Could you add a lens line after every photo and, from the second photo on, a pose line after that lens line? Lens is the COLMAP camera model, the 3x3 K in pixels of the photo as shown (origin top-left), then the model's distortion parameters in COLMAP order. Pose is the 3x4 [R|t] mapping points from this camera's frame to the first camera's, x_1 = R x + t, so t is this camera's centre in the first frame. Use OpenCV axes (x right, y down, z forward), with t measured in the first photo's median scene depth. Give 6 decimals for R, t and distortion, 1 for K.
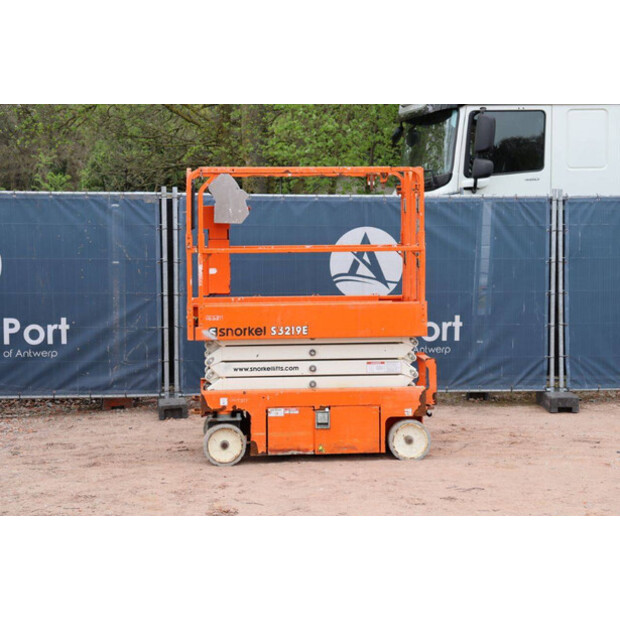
lens RADIAL K [[1193.3, 0, 310.0], [0, 1193.3, 310.0], [0, 0, 1]] dist [0.309119, 0.004482]
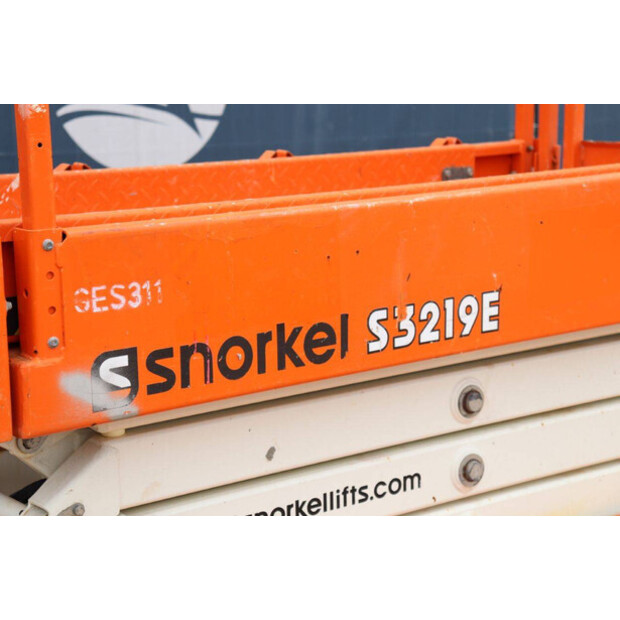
lens RADIAL K [[1375.3, 0, 310.0], [0, 1375.3, 310.0], [0, 0, 1]] dist [0.022640, 0.049025]
pose [[0.852765, -0.100223, 0.512590, -0.128065], [0.049348, 0.992487, 0.111957, -0.010221], [-0.519959, -0.070178, 0.851303, 0.646668]]
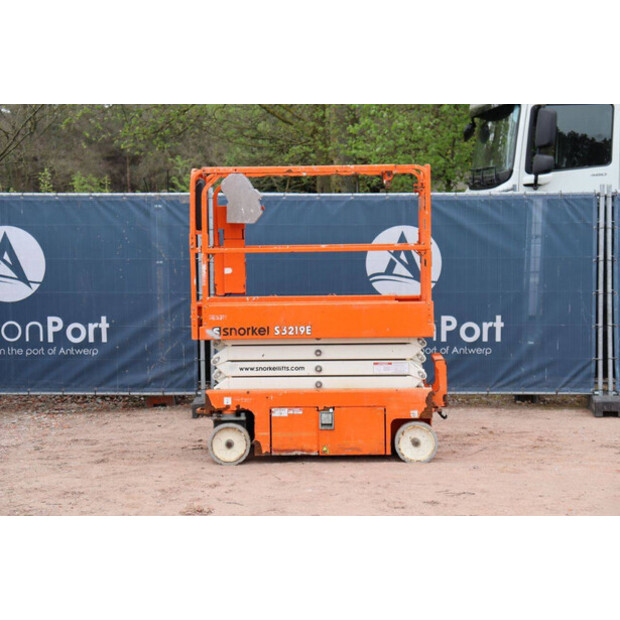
lens RADIAL K [[1193.3, 0, 310.0], [0, 1193.3, 310.0], [0, 0, 1]] dist [0.309119, 0.004482]
pose [[0.992220, 0.002785, -0.124467, 0.096857], [-0.002697, 0.999996, 0.000882, -0.000530], [0.124468, -0.000539, 0.992223, 0.011210]]
